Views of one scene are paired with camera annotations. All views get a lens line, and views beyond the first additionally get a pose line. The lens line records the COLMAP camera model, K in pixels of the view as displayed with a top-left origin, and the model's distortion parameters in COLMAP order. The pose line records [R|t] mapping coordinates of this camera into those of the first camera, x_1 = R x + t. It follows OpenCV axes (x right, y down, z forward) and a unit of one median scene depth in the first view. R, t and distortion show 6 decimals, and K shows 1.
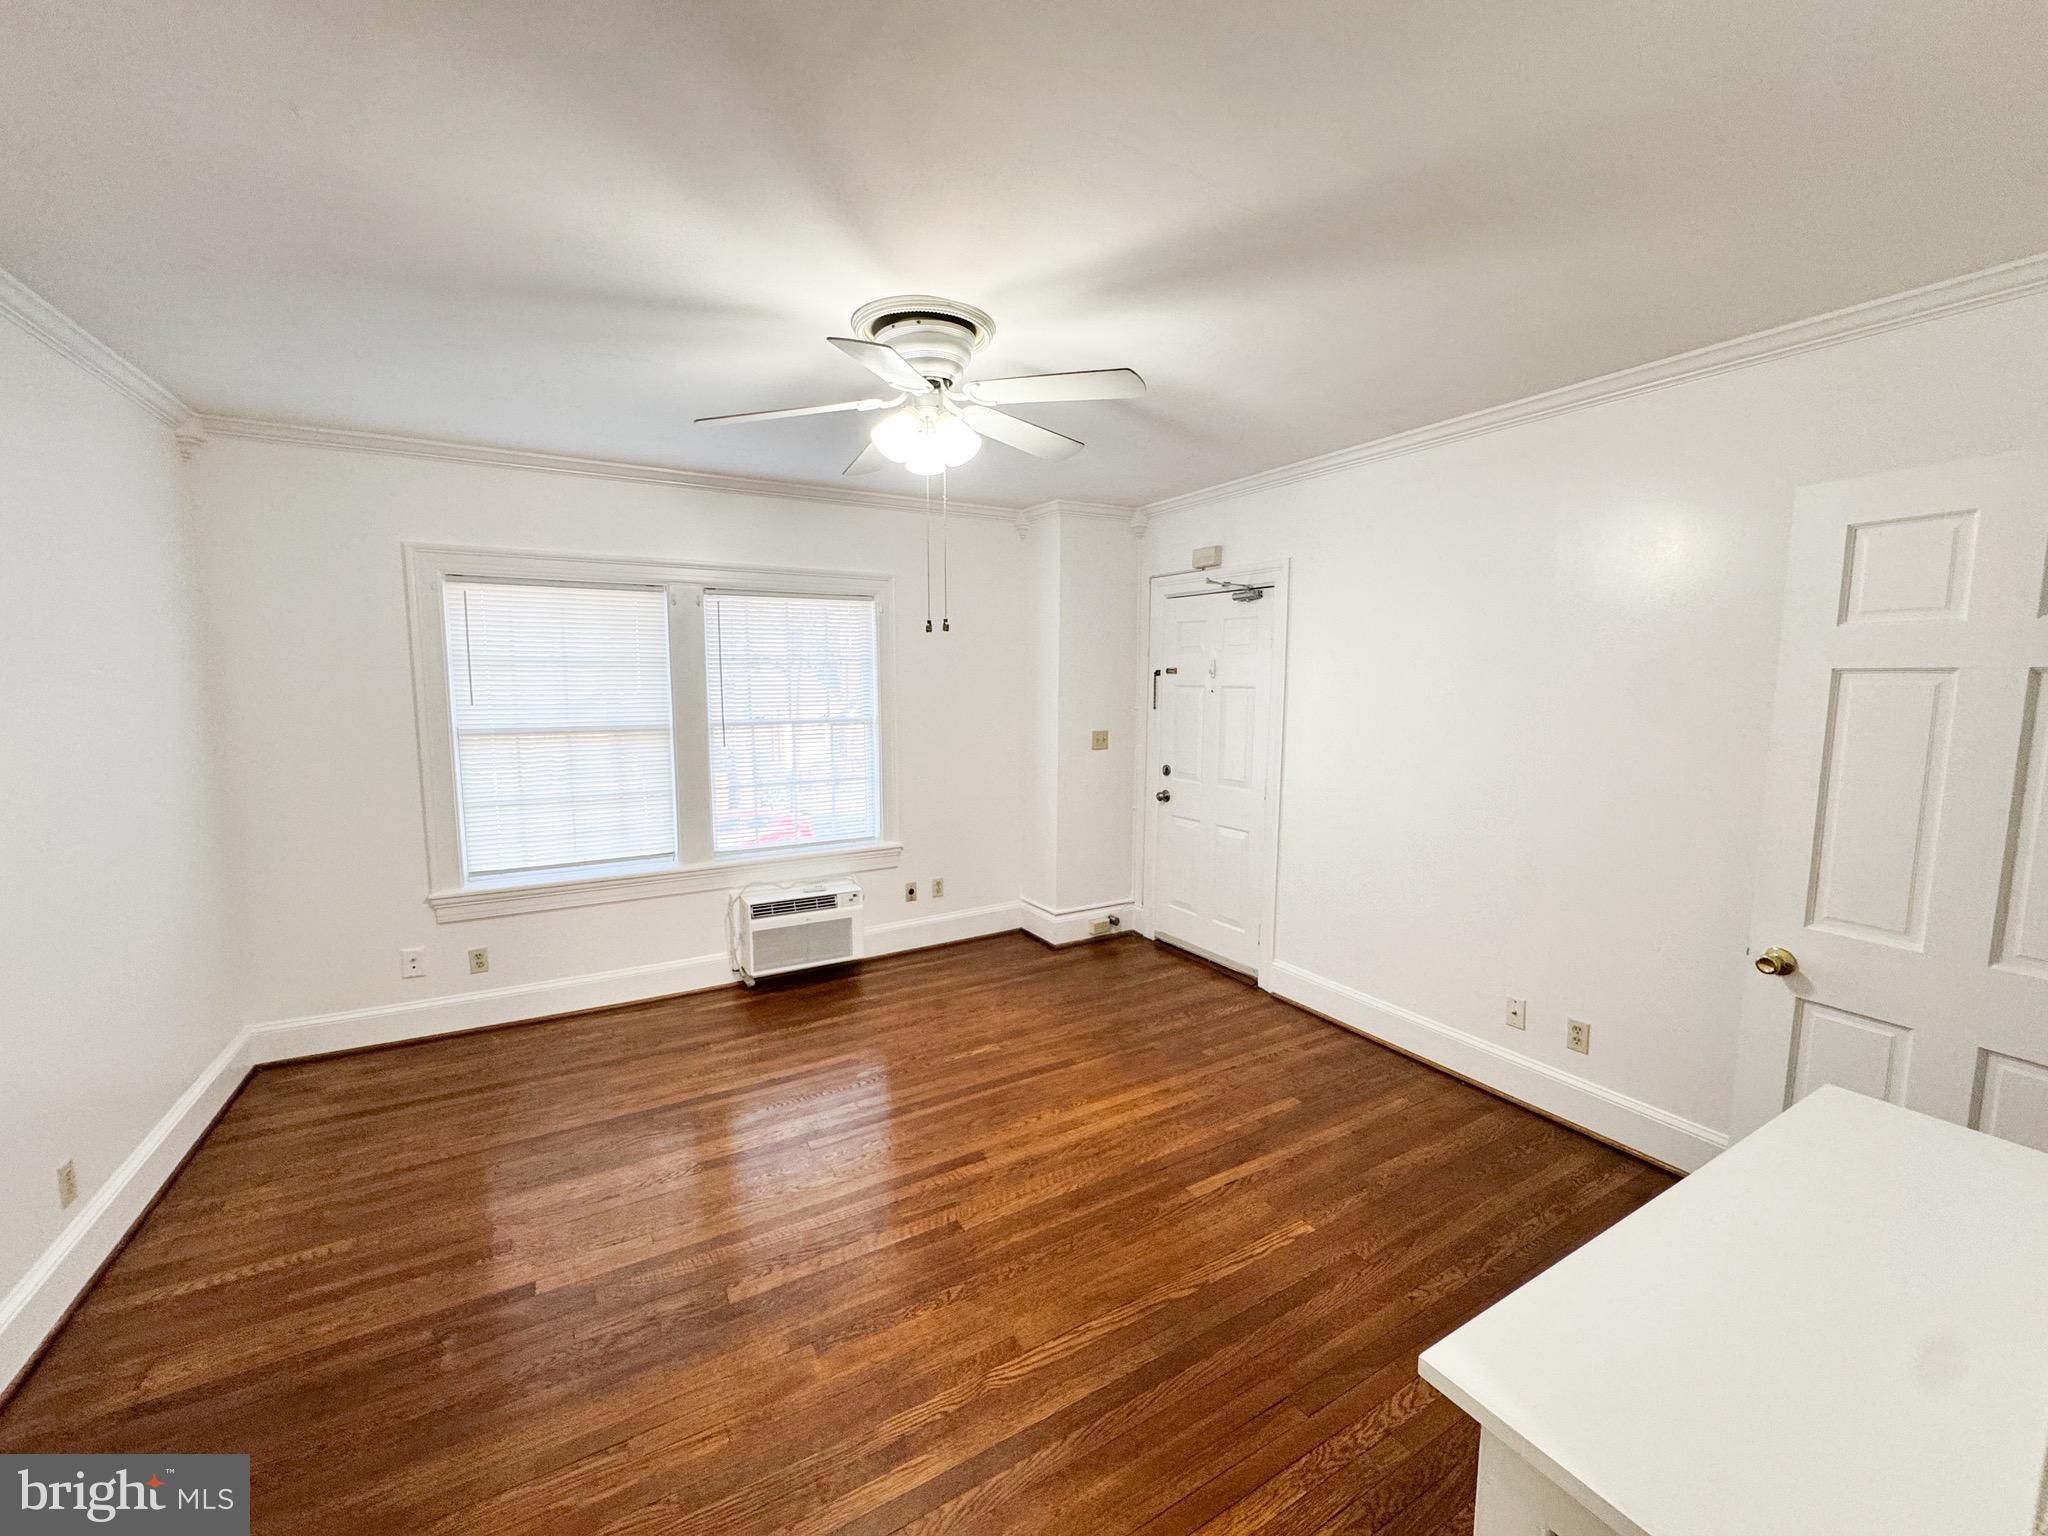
lens RADIAL K [[815.9, 0, 1026.9], [0, 815.9, 764.1], [0, 0, 1]] dist [-0.001698, -0.000465]
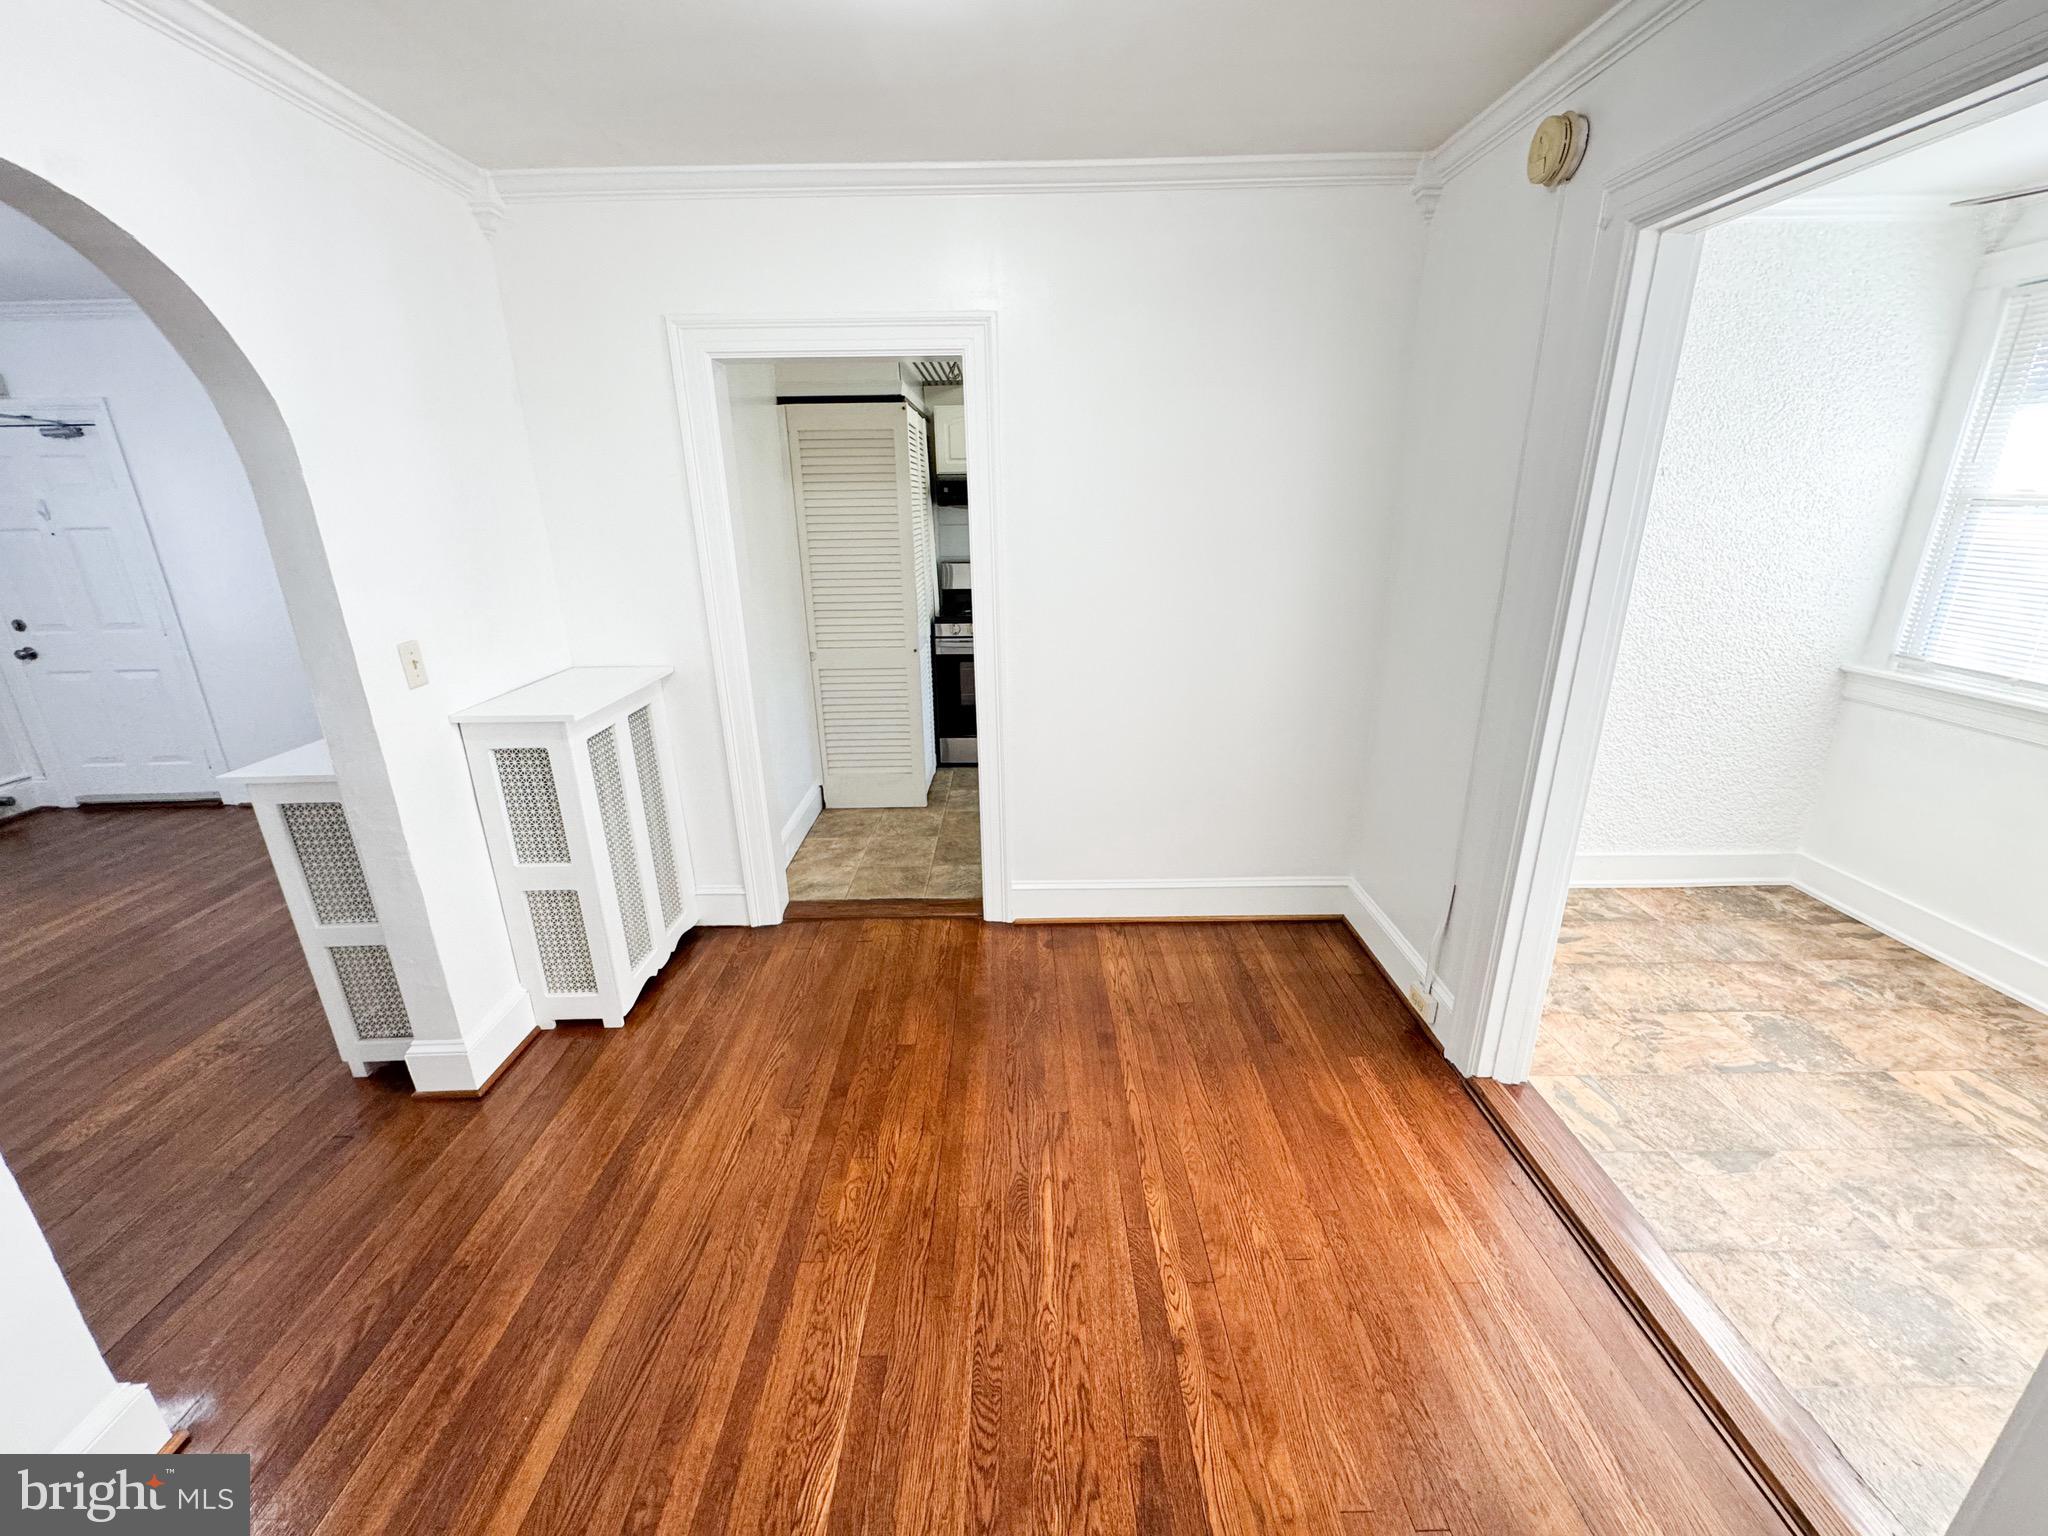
lens RADIAL K [[815.9, 0, 1023.6], [0, 815.9, 772.7], [0, 0, 1]] dist [-0.001698, -0.000465]
pose [[0.494141, -0.285361, 0.821215, -0.111026], [0.111218, 0.957584, 0.265826, 0.077735], [-0.862239, -0.040022, 0.504919, -0.714820]]
